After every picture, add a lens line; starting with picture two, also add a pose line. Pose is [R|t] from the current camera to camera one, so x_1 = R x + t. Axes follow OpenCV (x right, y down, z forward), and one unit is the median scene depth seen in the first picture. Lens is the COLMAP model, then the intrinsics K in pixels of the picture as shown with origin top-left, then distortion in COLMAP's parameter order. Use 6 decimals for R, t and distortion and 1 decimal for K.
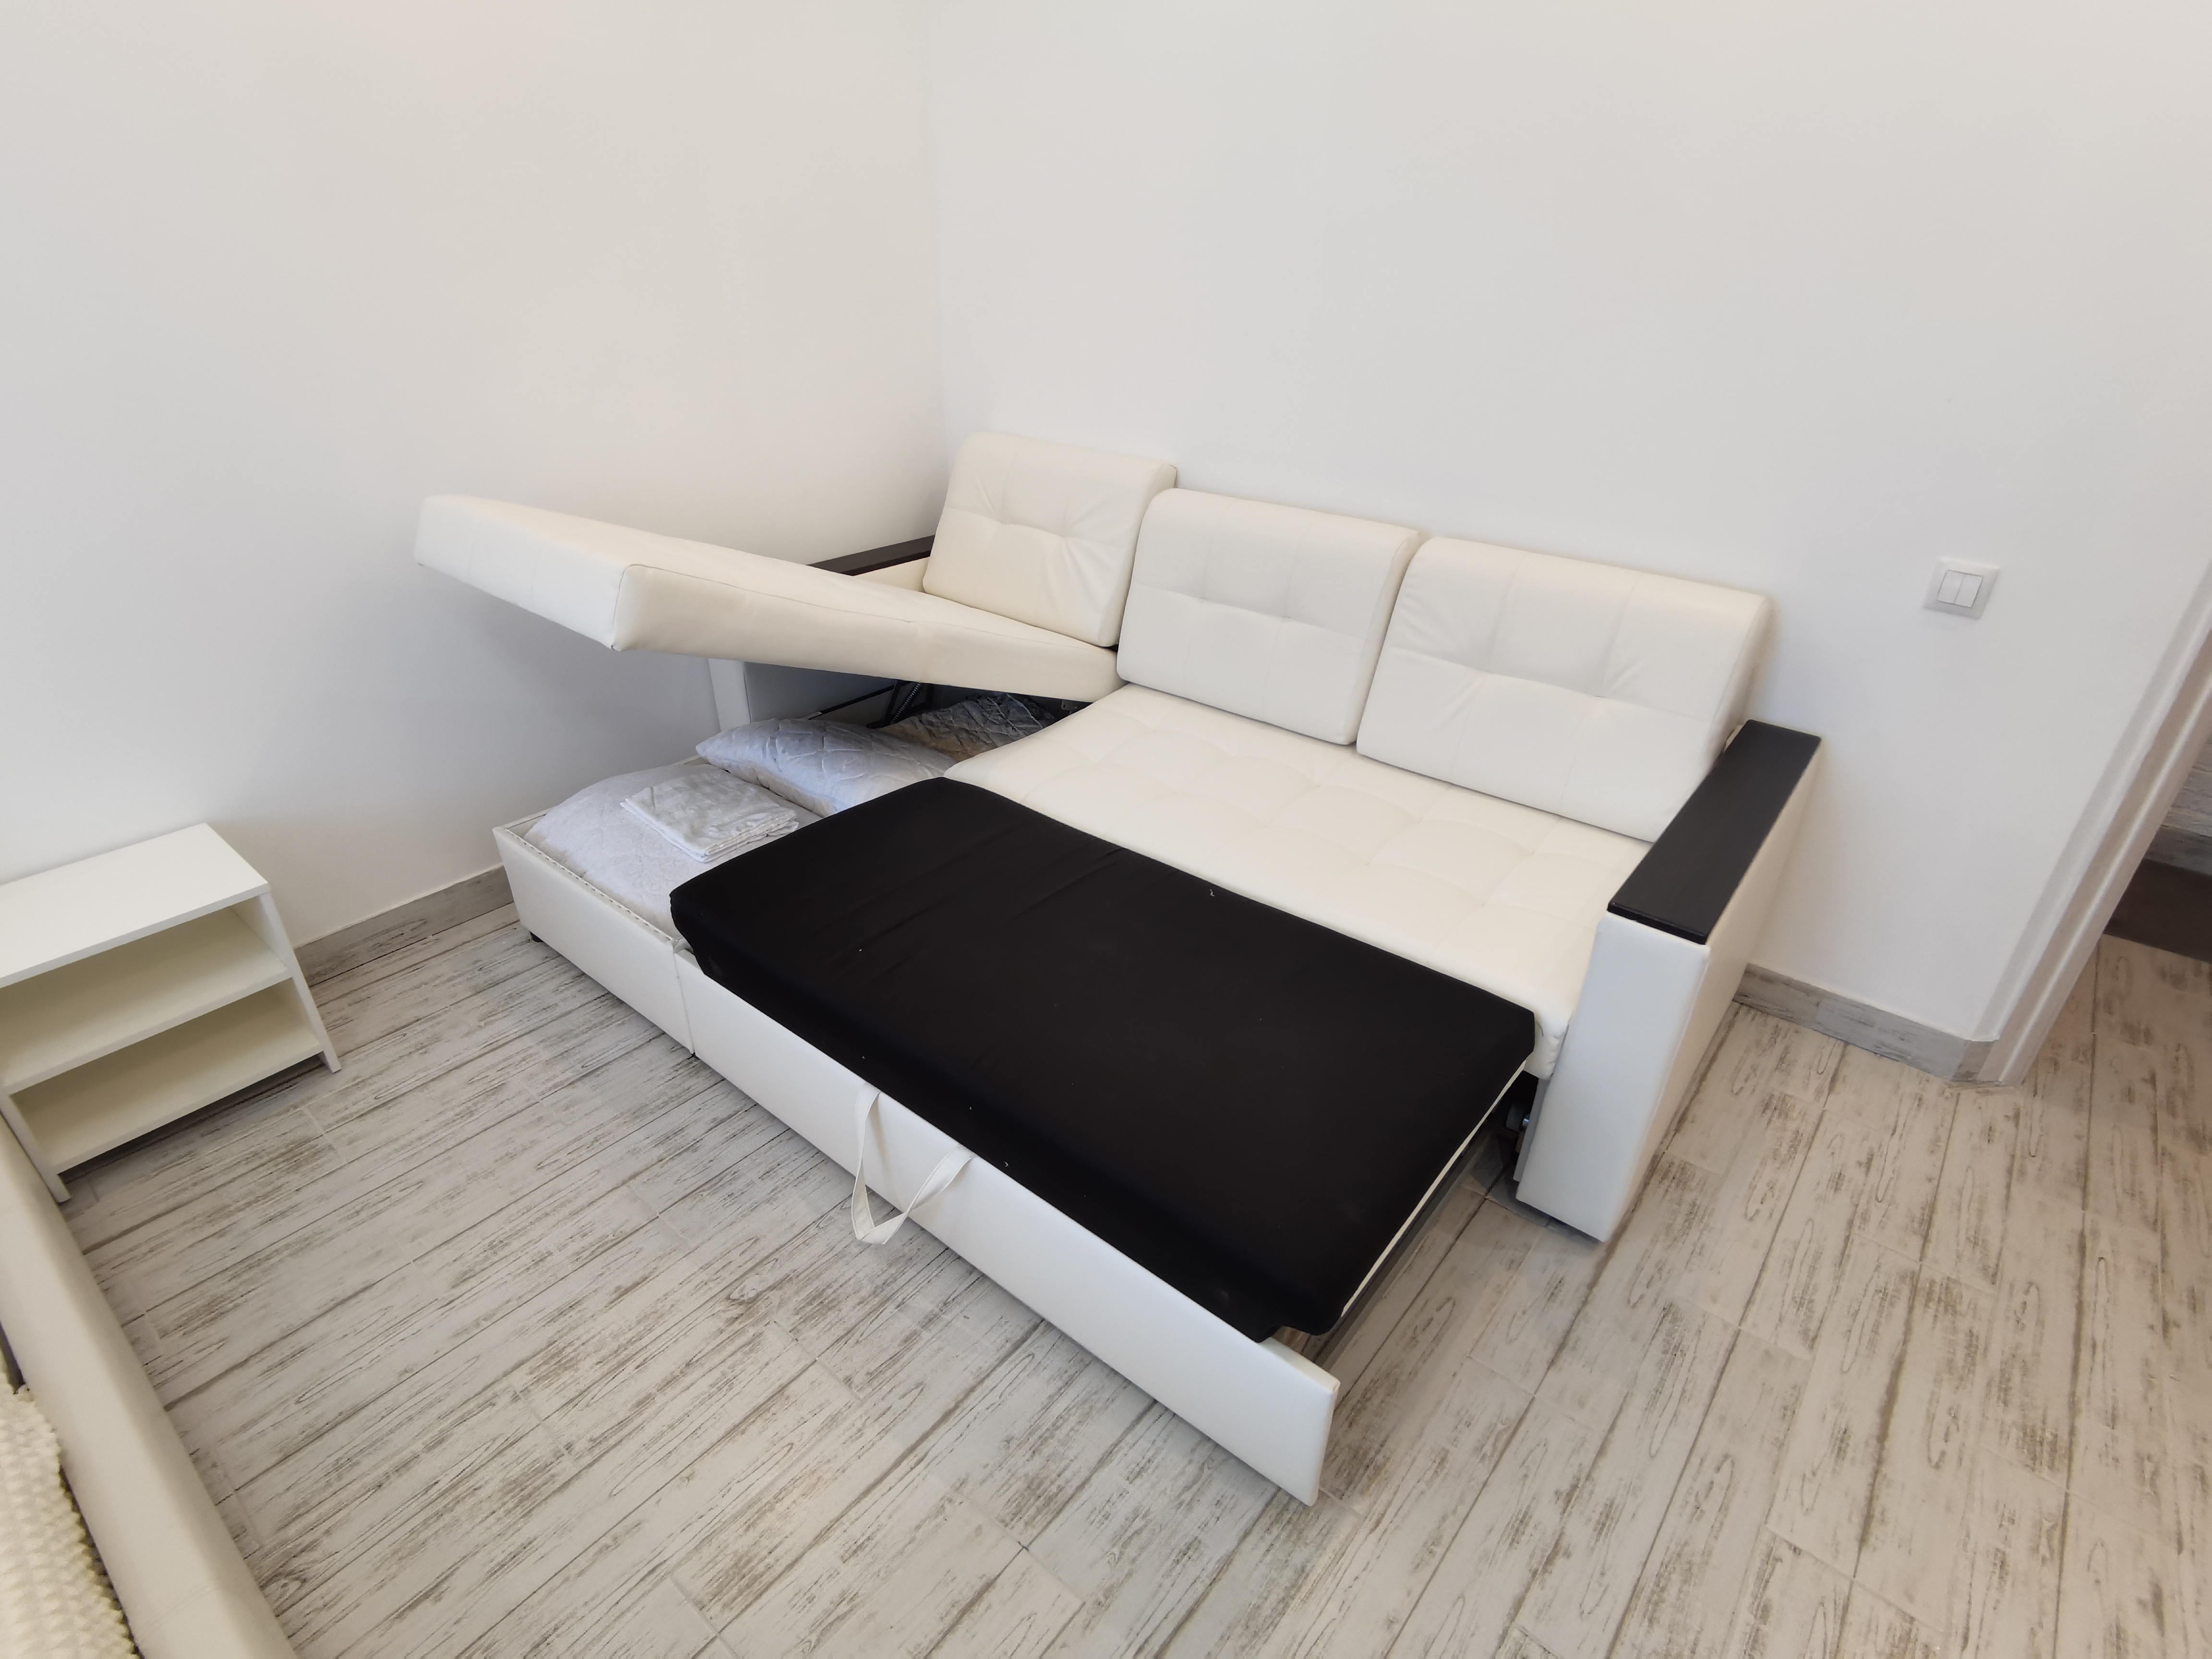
lens RADIAL K [[1110.7, 0, 1093.2], [0, 1110.7, 839.1], [0, 0, 1]] dist [-0.036984, 0.008151]
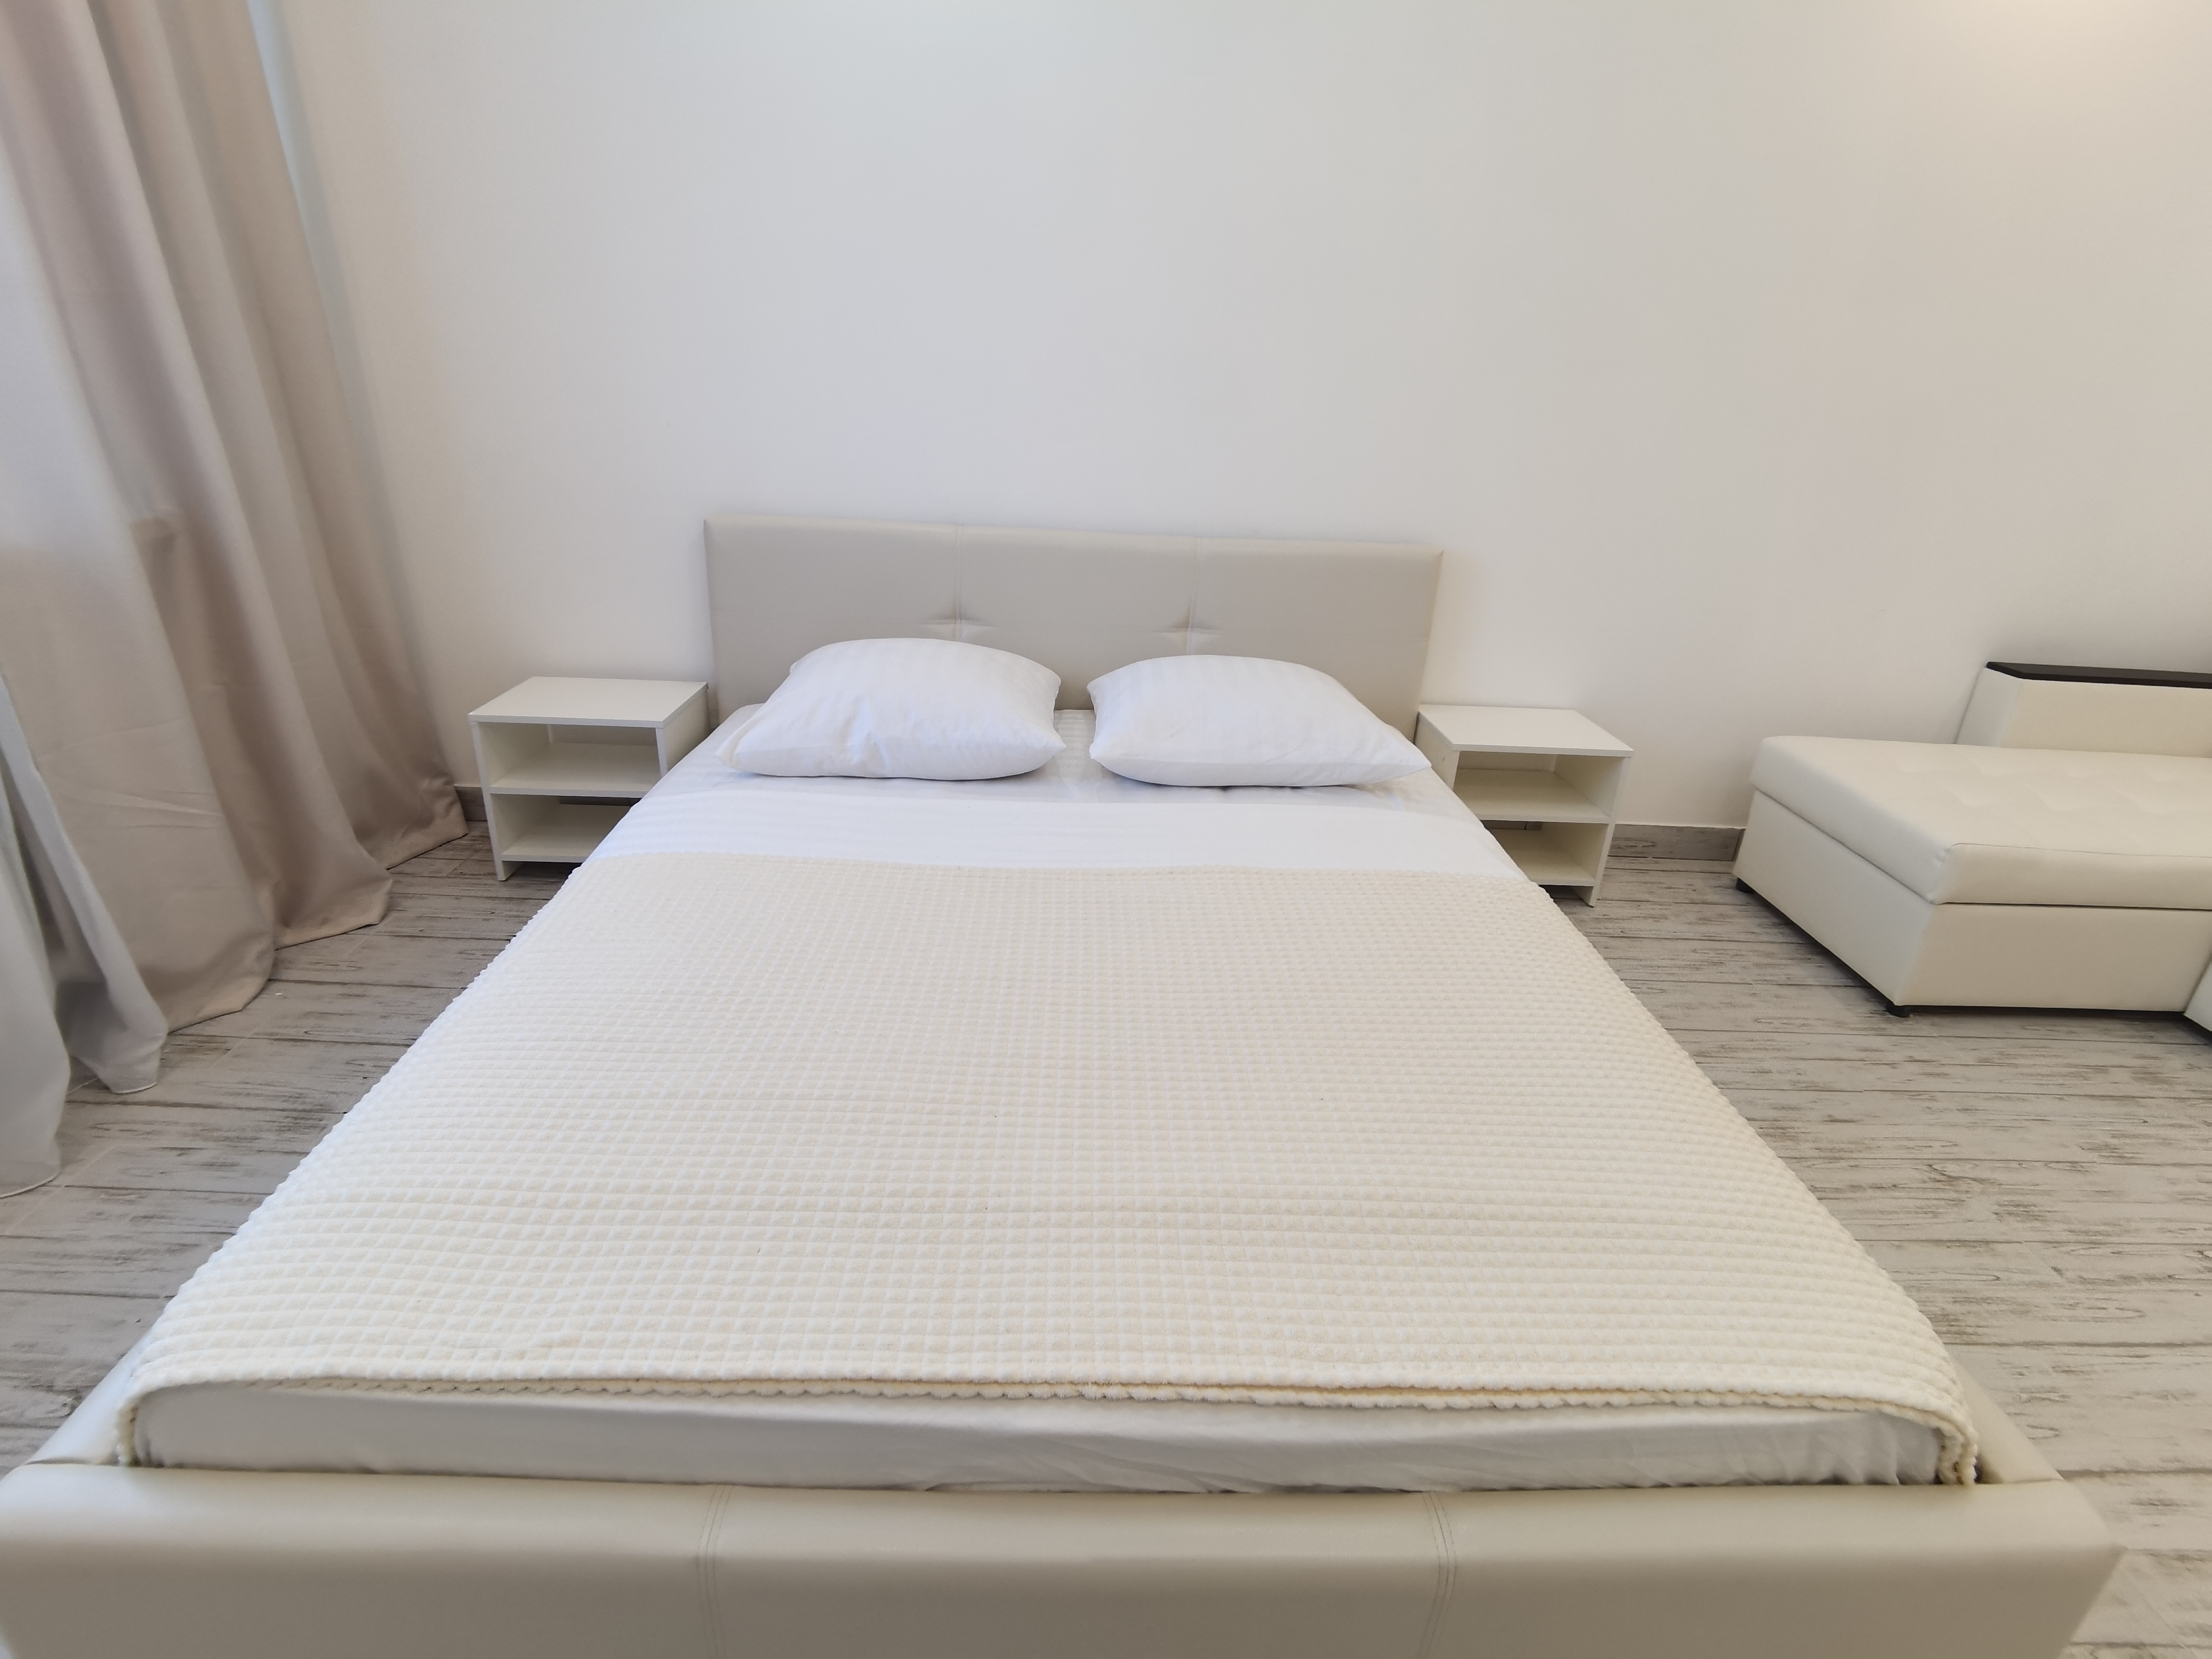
lens RADIAL K [[1110.7, 0, 1111.0], [0, 1110.7, 830.3], [0, 0, 1]] dist [-0.036984, 0.008151]
pose [[0.657473, 0.311941, -0.685874, -0.224856], [-0.405039, 0.913889, 0.027377, 0.412278], [0.635353, 0.259806, 0.727206, -0.482296]]
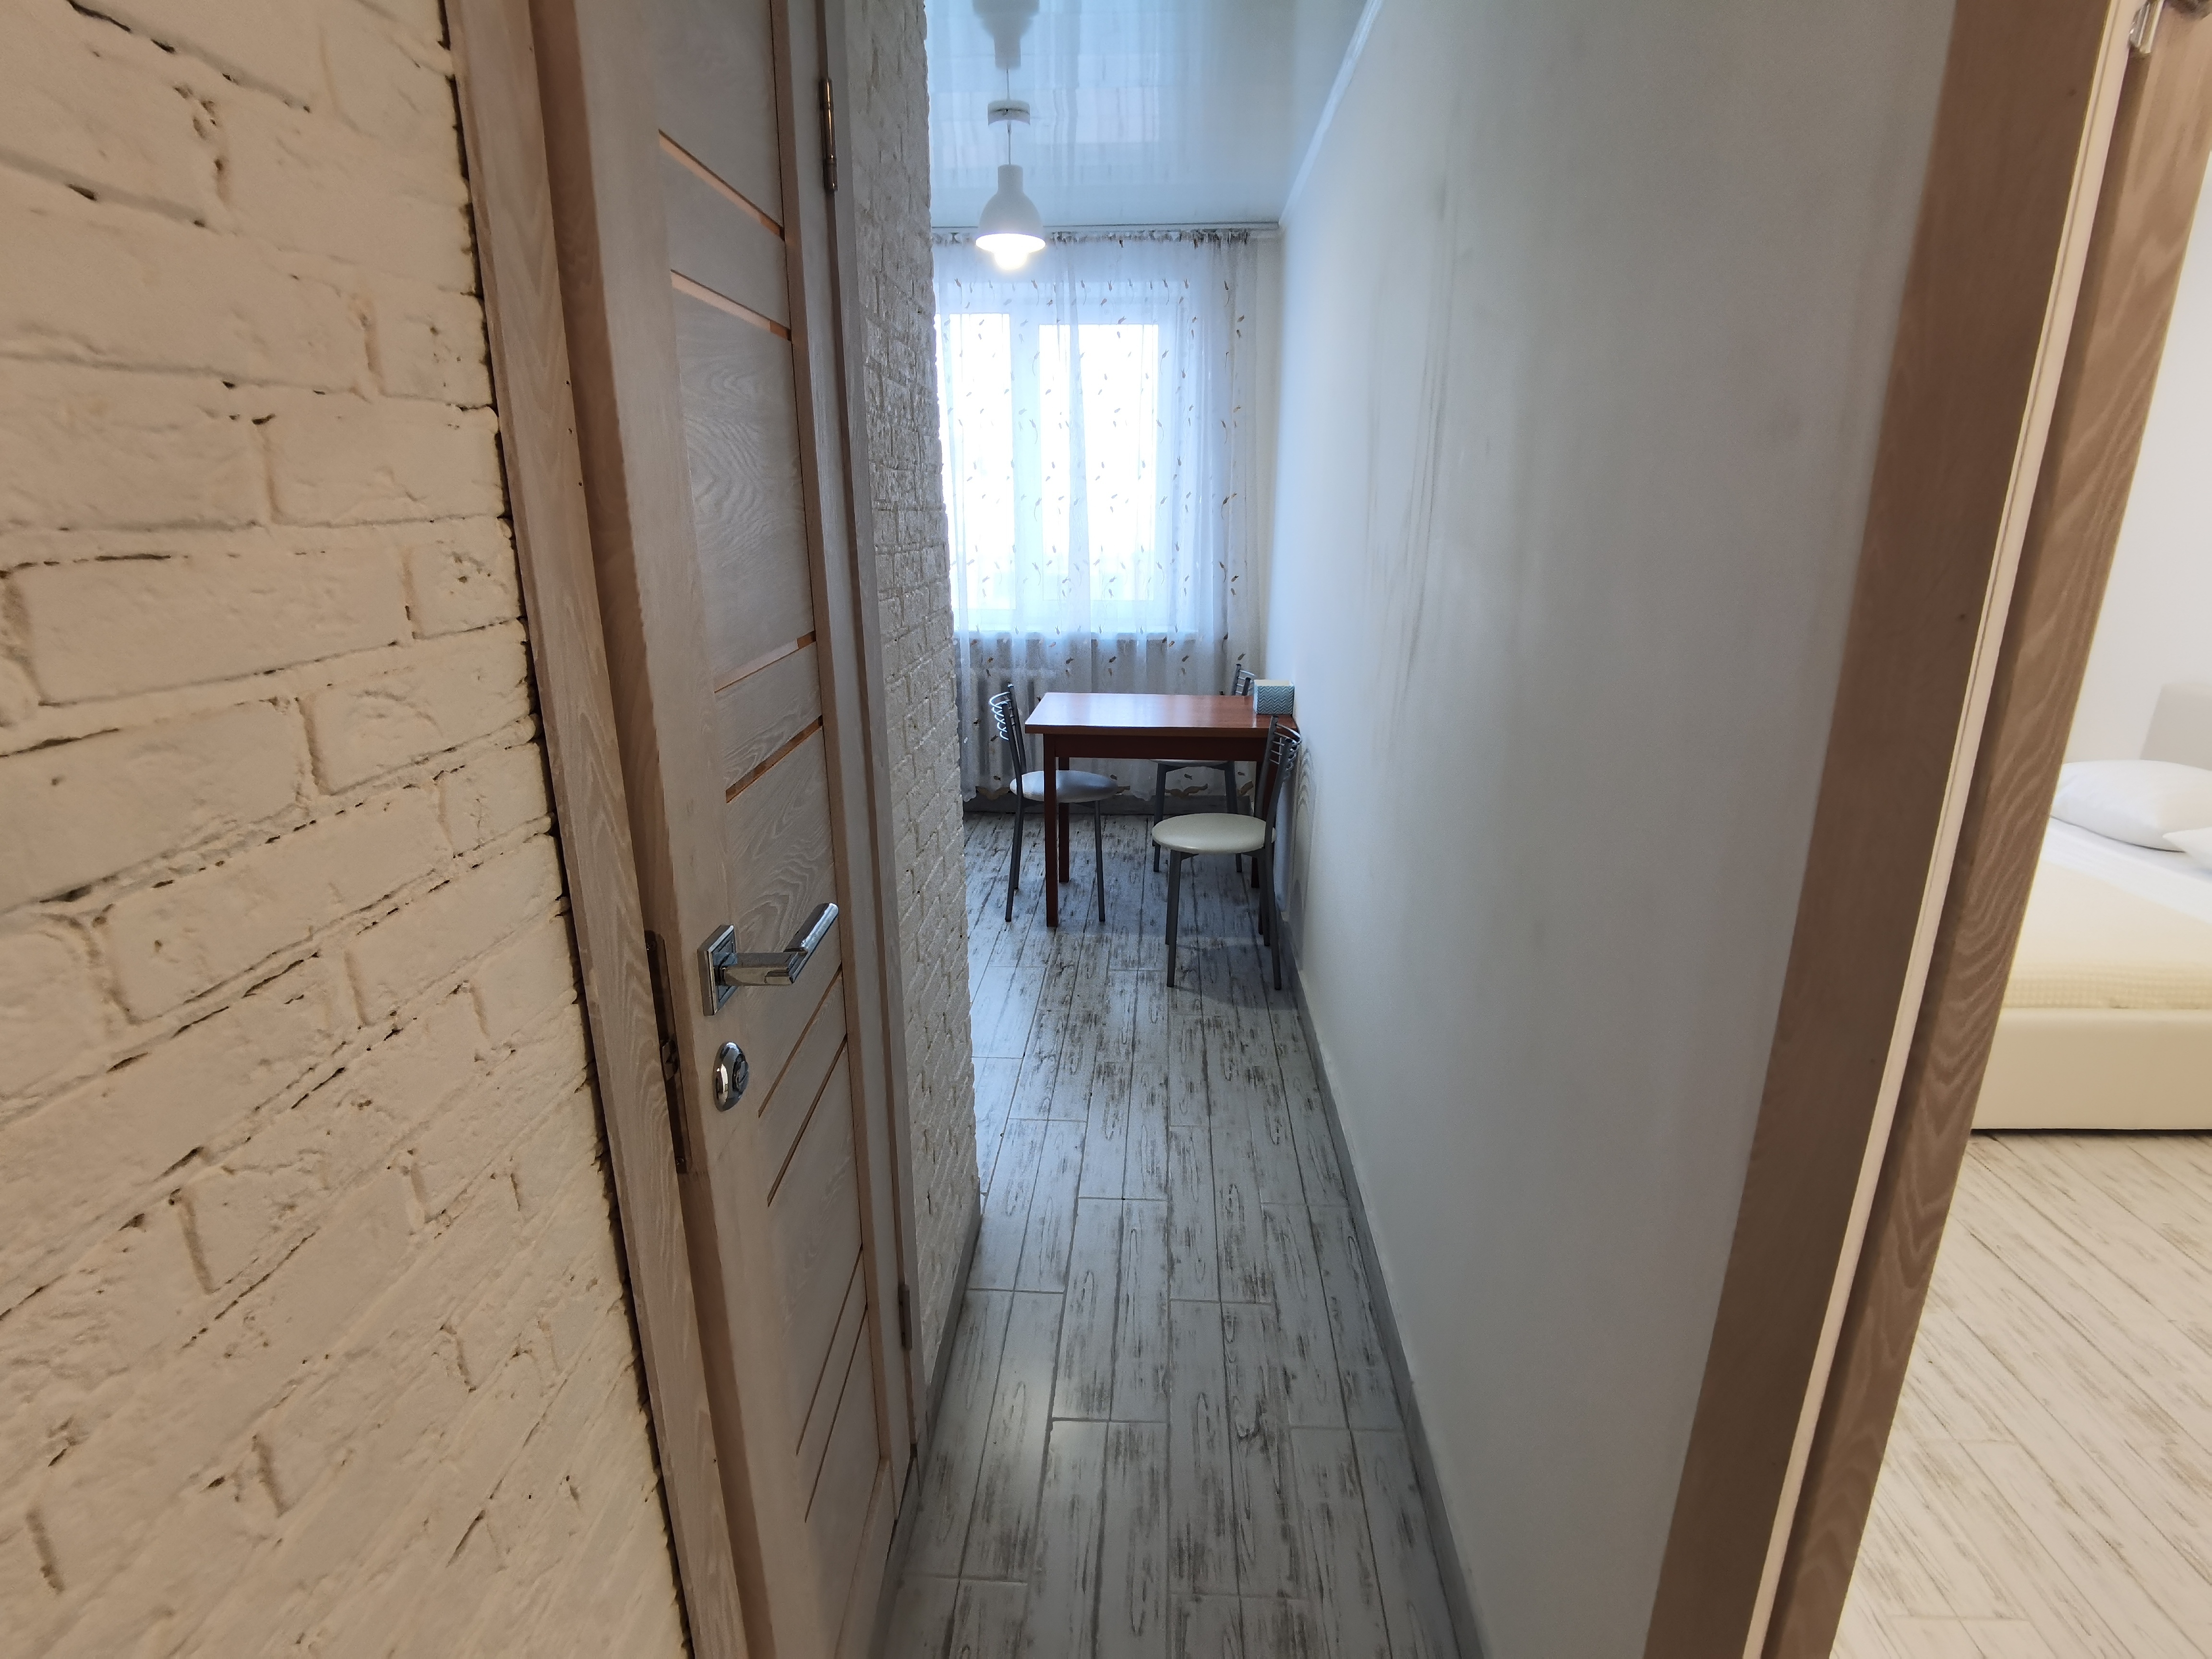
lens RADIAL K [[1110.7, 0, 1120.7], [0, 1110.7, 840.3], [0, 0, 1]] dist [-0.036984, 0.008151]
pose [[-0.795382, 0.176320, -0.579895, 1.531054], [-0.298844, 0.718290, 0.628293, -0.288596], [0.527313, 0.673031, -0.518623, 0.447520]]
